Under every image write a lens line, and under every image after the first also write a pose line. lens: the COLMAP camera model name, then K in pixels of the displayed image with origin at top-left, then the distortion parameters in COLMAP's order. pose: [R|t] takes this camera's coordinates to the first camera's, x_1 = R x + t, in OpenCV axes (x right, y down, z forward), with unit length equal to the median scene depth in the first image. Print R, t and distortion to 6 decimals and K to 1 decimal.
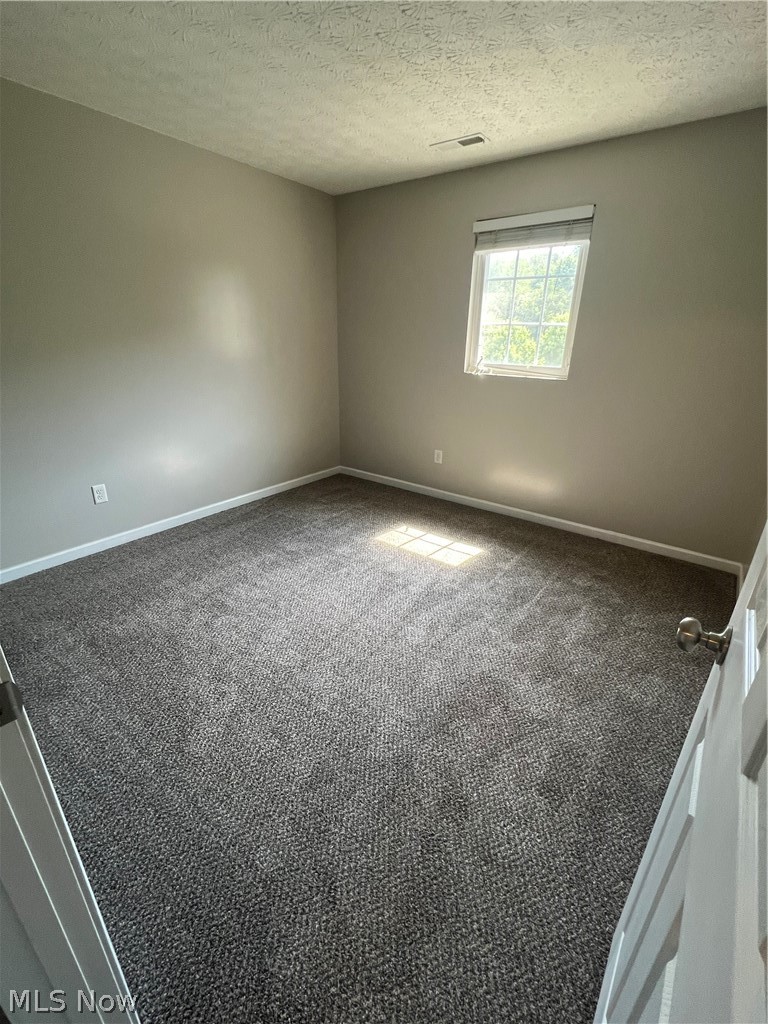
lens RADIAL K [[448.6, 0, 384.0], [0, 448.6, 512.0], [0, 0, 1]] dist [0.000931, 0.000058]
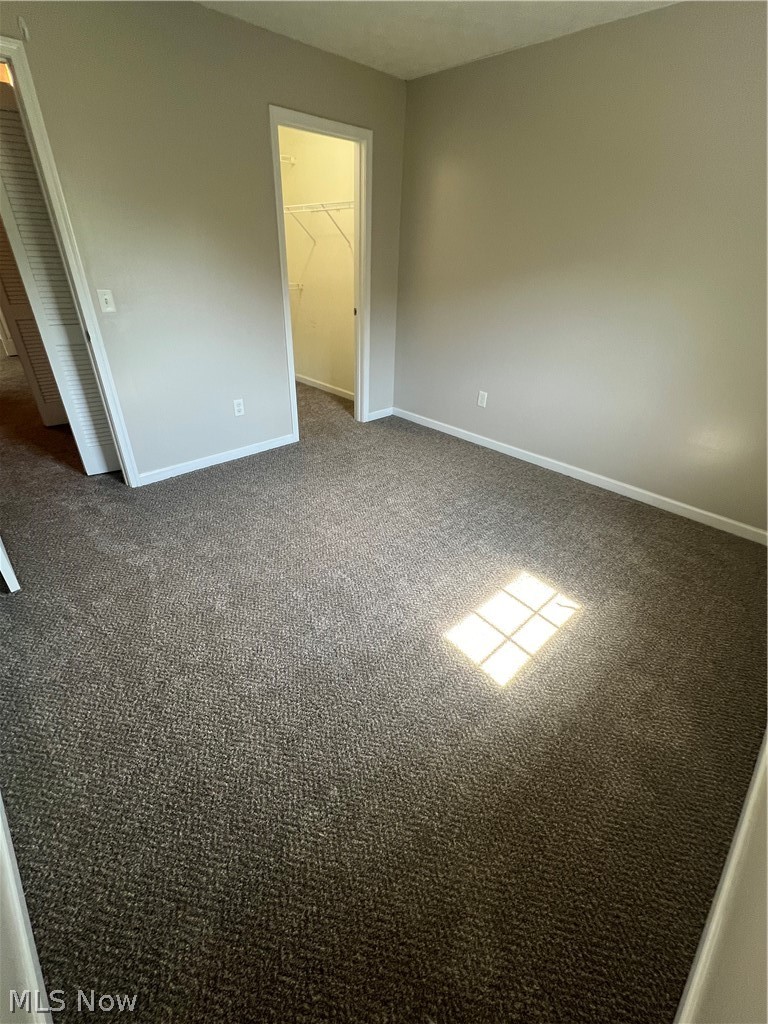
lens RADIAL K [[448.6, 0, 384.0], [0, 448.6, 512.0], [0, 0, 1]] dist [0.000931, 0.000058]
pose [[-0.154387, 0.474338, -0.866699, 0.568626], [-0.403141, 0.770626, 0.493571, -0.267112], [0.902021, 0.425603, 0.072251, 0.691907]]
